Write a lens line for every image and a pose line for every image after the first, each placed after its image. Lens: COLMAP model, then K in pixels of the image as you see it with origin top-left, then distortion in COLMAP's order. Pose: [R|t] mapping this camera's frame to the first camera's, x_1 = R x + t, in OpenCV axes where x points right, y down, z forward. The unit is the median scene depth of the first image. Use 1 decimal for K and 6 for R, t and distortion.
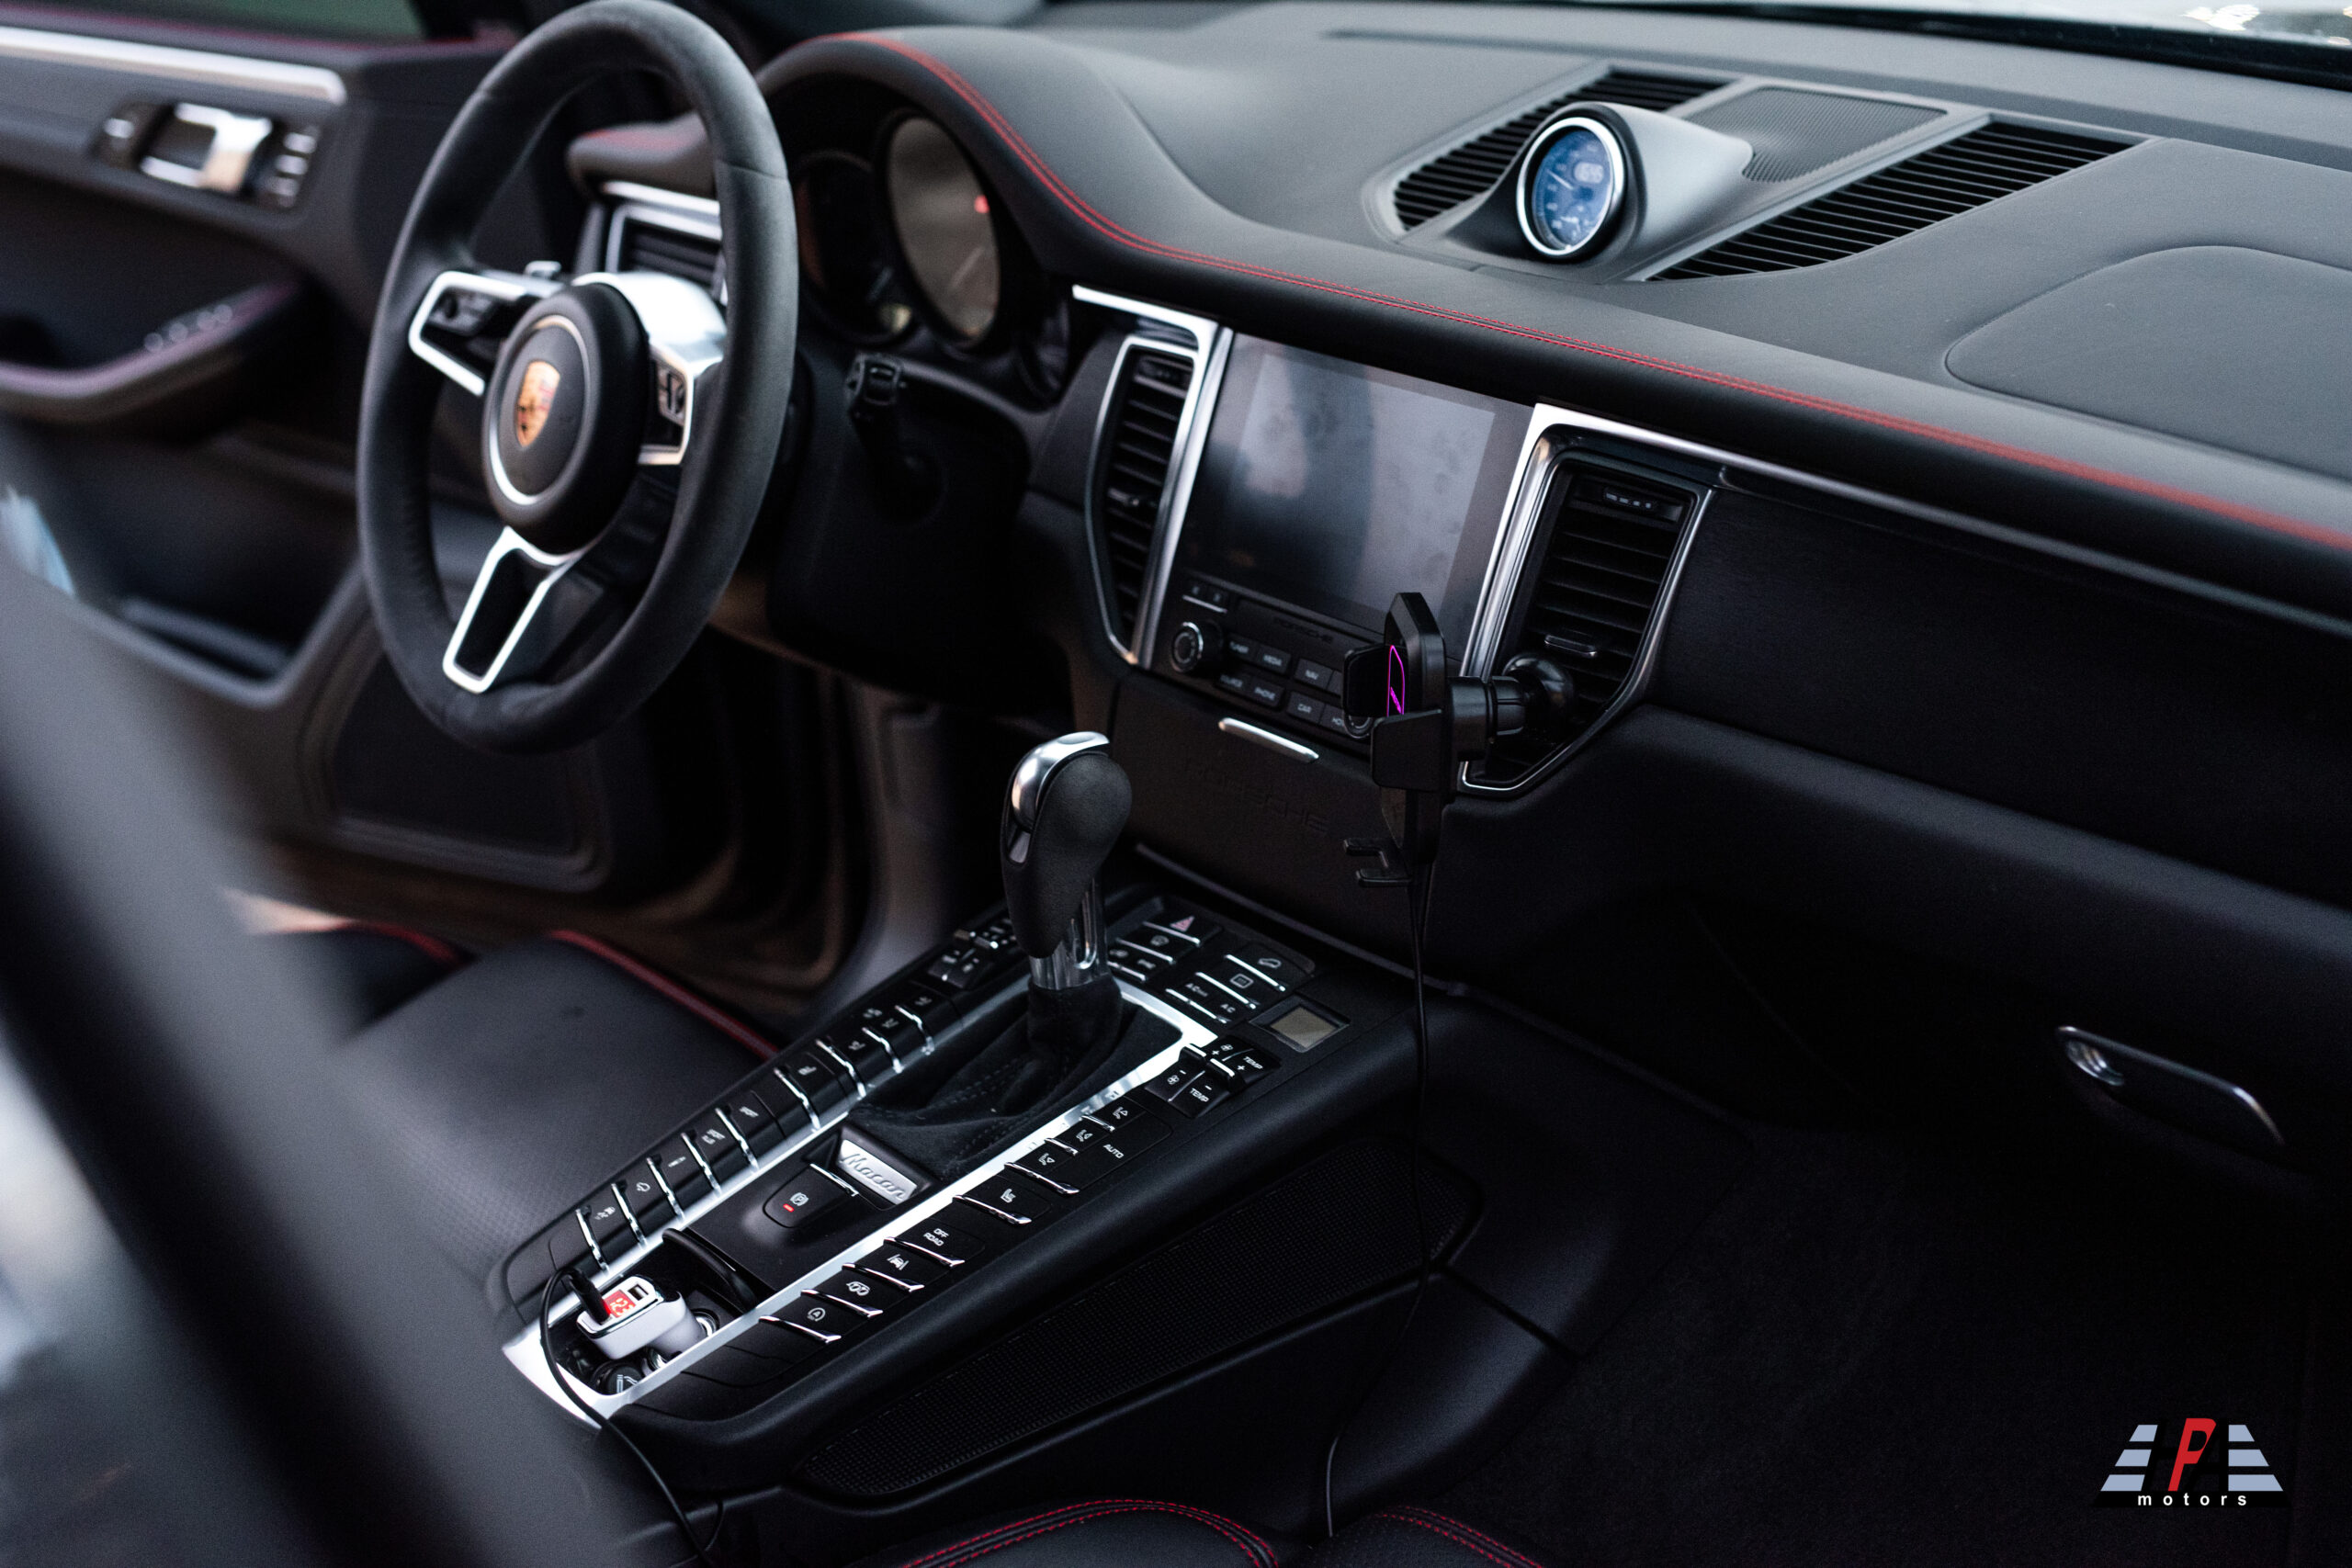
lens RADIAL K [[3356.8, 0, 1176.0], [0, 3356.8, 784.0], [0, 0, 1]] dist [-0.008211, 0.004266]
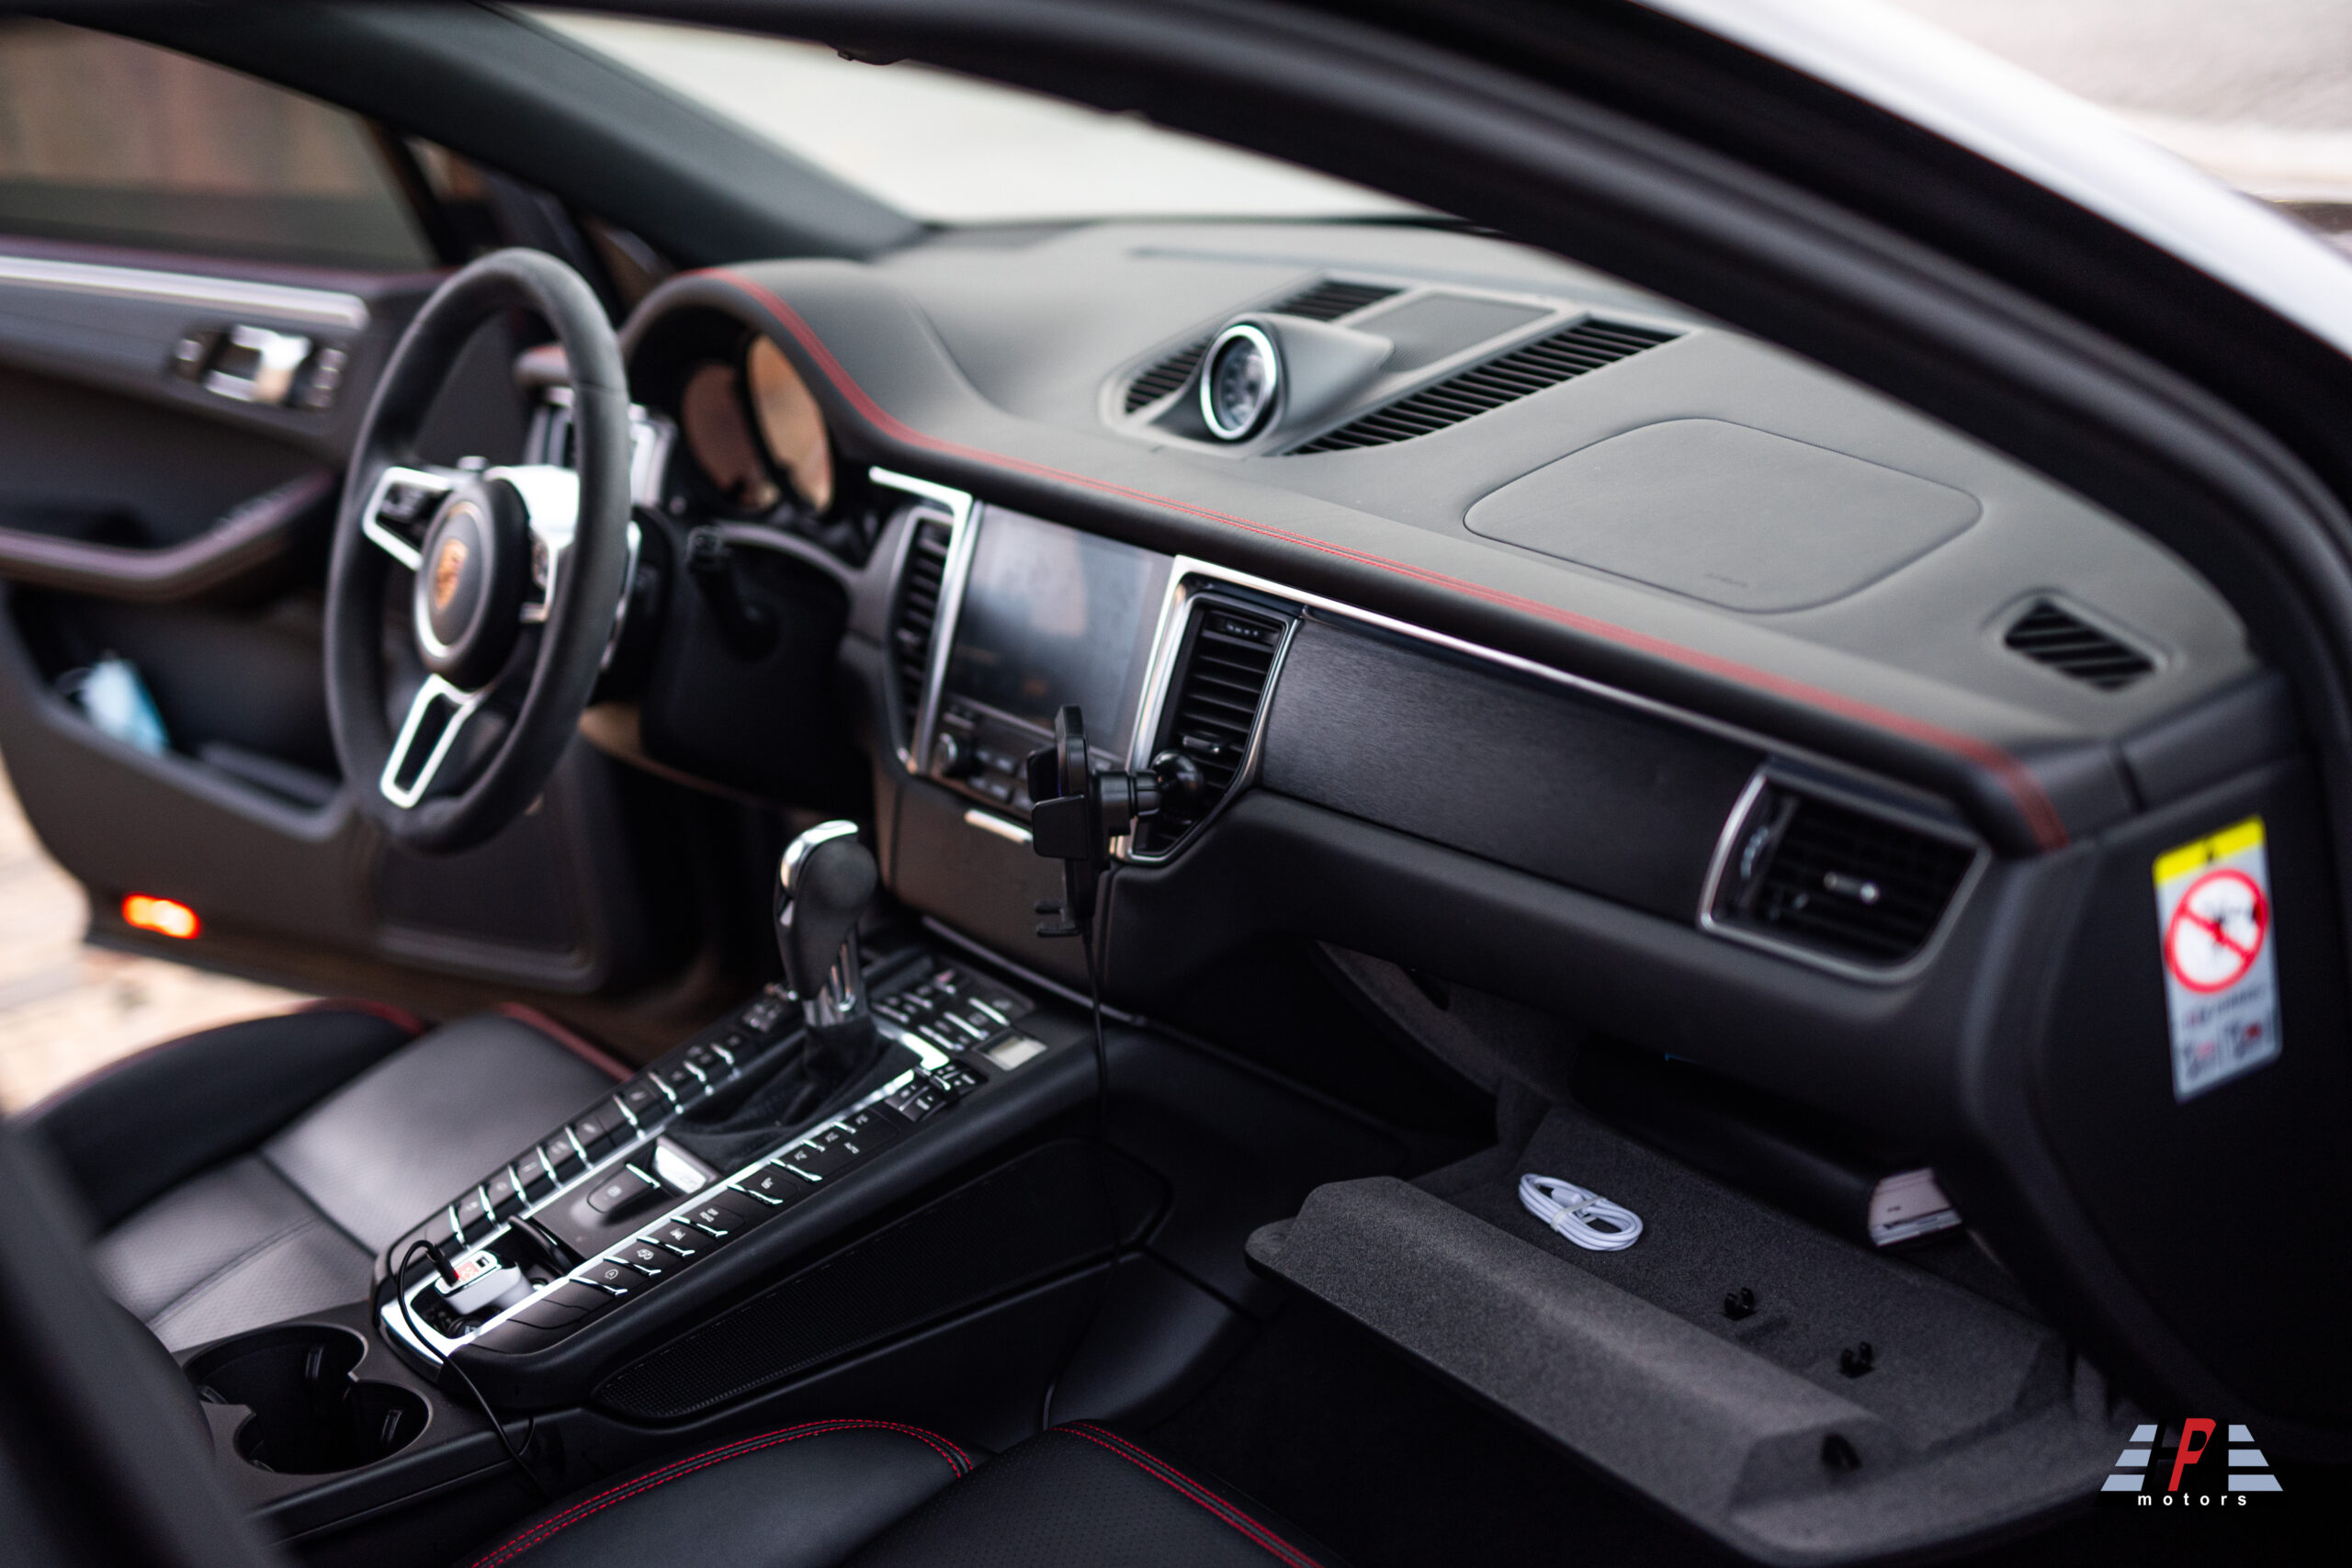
lens RADIAL K [[3345.2, 0, 1184.3], [0, 3345.2, 789.1], [0, 0, 1]] dist [0.004539, 0.086421]
pose [[0.997619, -0.019772, -0.066079, 0.184279], [0.016870, 0.998881, -0.044184, 0.029883], [0.066878, 0.042964, 0.996836, -0.250353]]
